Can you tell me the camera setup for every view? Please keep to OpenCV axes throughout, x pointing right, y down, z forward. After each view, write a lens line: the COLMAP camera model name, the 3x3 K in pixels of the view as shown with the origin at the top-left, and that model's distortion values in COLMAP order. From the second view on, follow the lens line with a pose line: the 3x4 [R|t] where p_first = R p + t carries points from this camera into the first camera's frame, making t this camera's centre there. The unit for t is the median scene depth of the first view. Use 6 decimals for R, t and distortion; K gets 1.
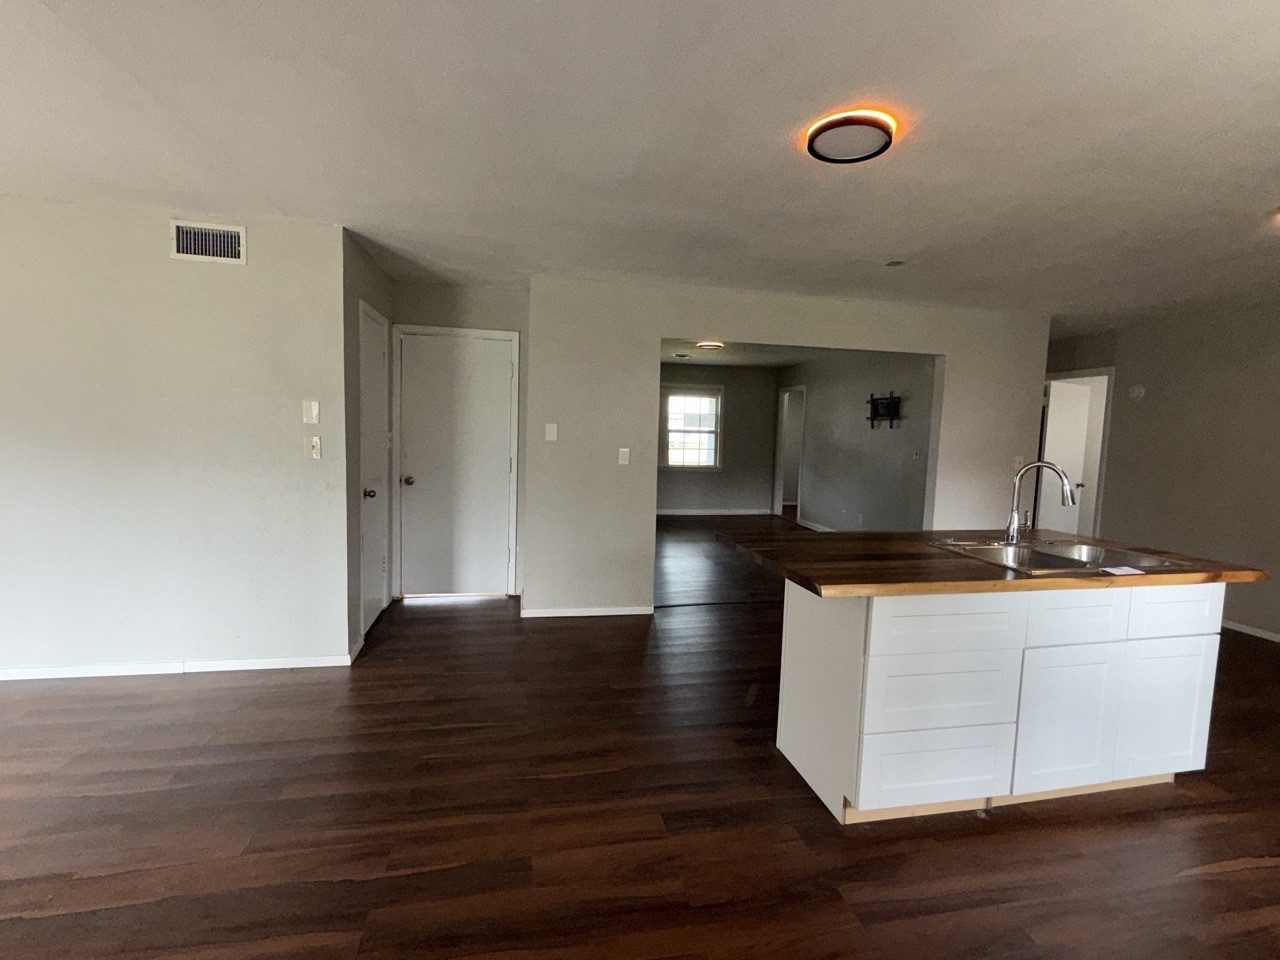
lens RADIAL K [[602.2, 0, 639.6], [0, 602.2, 483.8], [0, 0, 1]] dist [-0.002065, 0.000301]
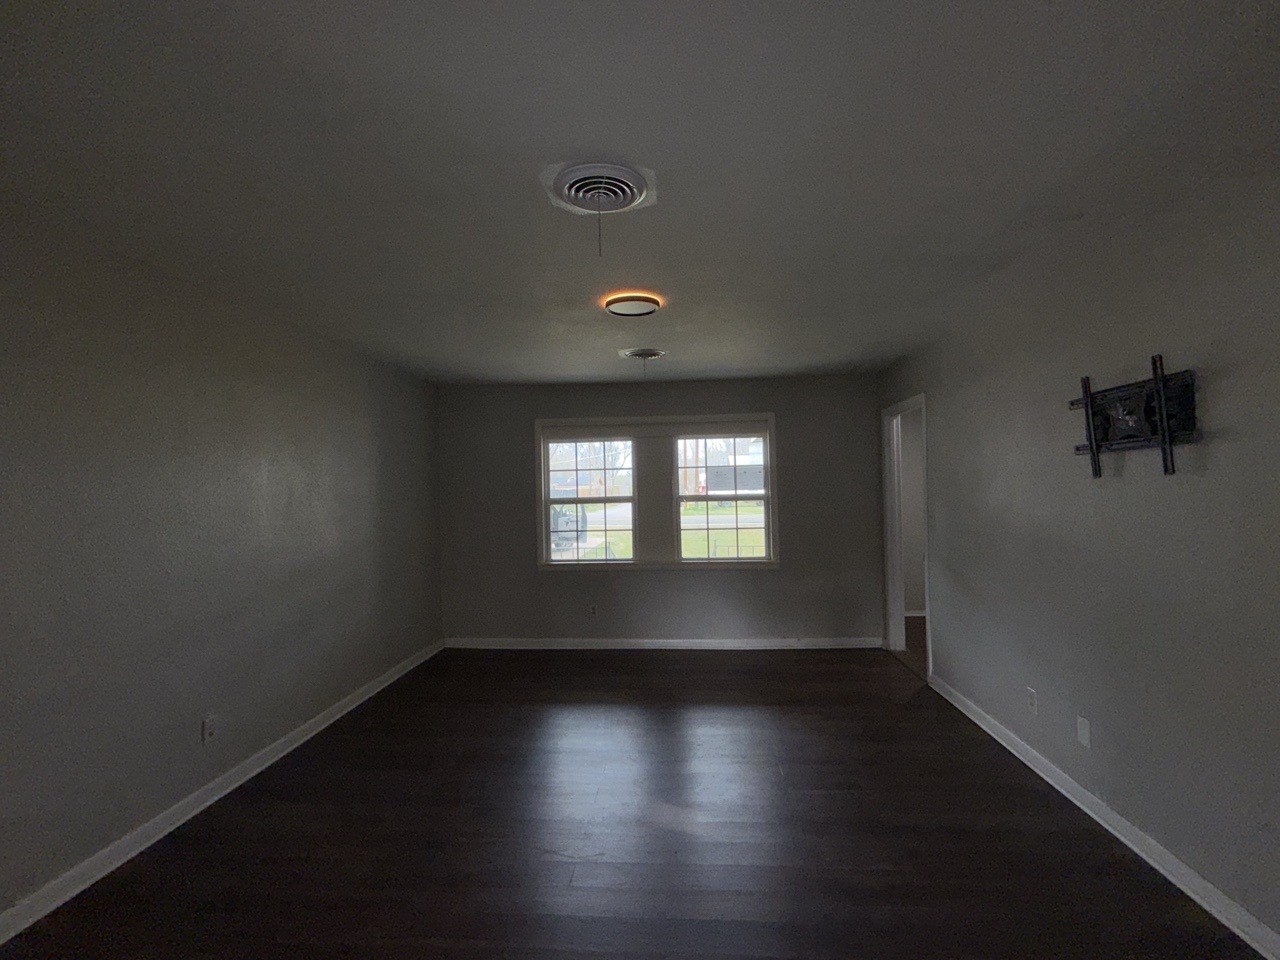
lens RADIAL K [[602.2, 0, 639.6], [0, 602.2, 483.8], [0, 0, 1]] dist [-0.002065, 0.000301]
pose [[0.961175, -0.048161, -0.271706, 0.201693], [0.019316, 0.993979, -0.107857, -0.049244], [0.275264, 0.098421, 0.956317, 0.529108]]
